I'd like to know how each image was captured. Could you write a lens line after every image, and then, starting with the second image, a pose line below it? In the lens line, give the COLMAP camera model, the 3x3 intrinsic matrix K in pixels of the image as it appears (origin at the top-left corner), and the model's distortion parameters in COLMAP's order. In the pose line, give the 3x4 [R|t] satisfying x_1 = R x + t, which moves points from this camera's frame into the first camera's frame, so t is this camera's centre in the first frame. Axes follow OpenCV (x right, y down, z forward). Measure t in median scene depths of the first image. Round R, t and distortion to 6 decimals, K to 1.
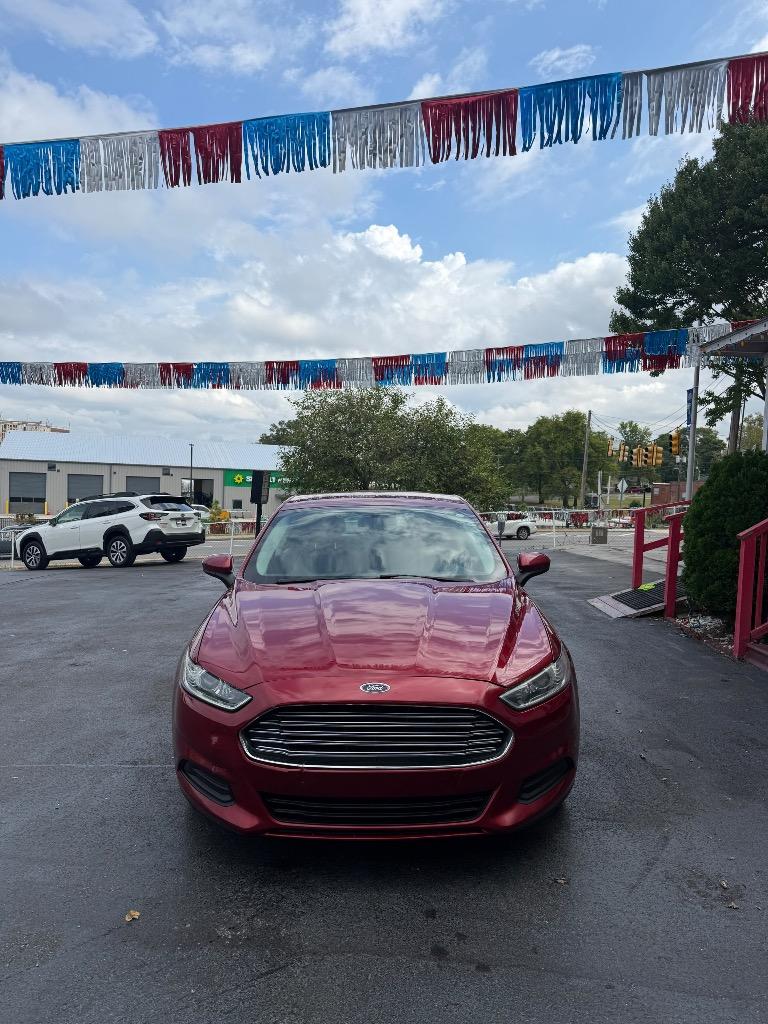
lens RADIAL K [[866.7, 0, 384.0], [0, 866.7, 512.0], [0, 0, 1]] dist [-0.032262, 0.005294]
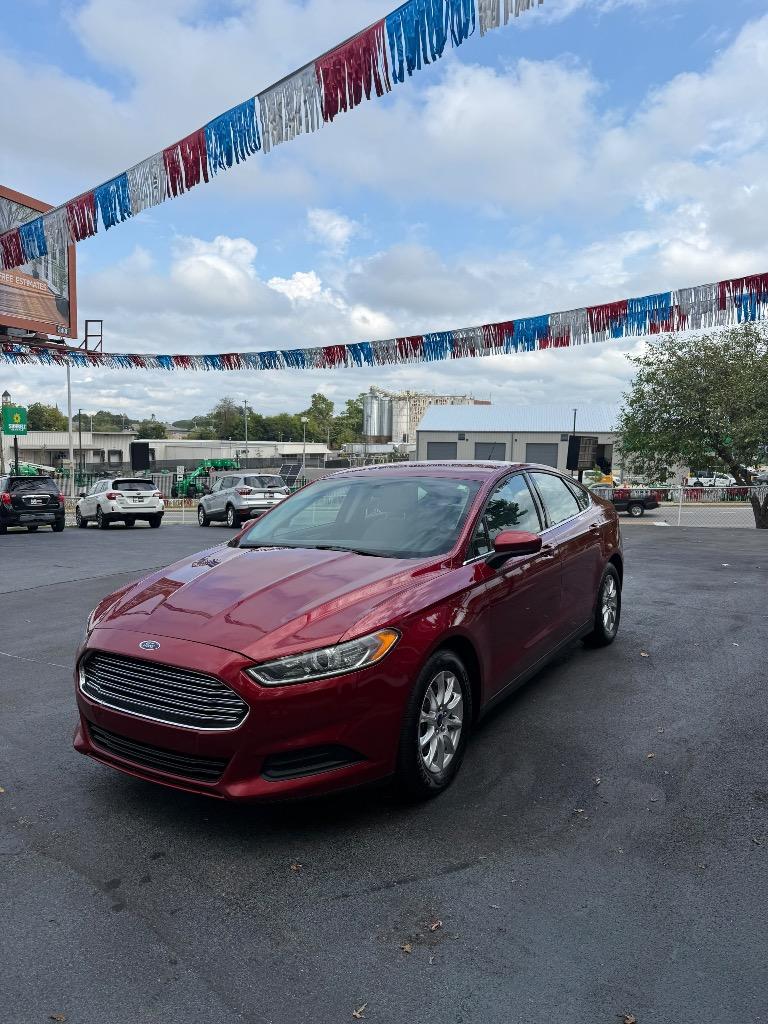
lens RADIAL K [[871.4, 0, 384.0], [0, 871.4, 512.0], [0, 0, 1]] dist [0.002046, -0.000055]
pose [[0.833039, 0.000162, -0.553214, 0.100925], [0.023273, 0.999104, 0.035337, -0.000874], [0.552724, -0.042312, 0.832290, 0.031972]]
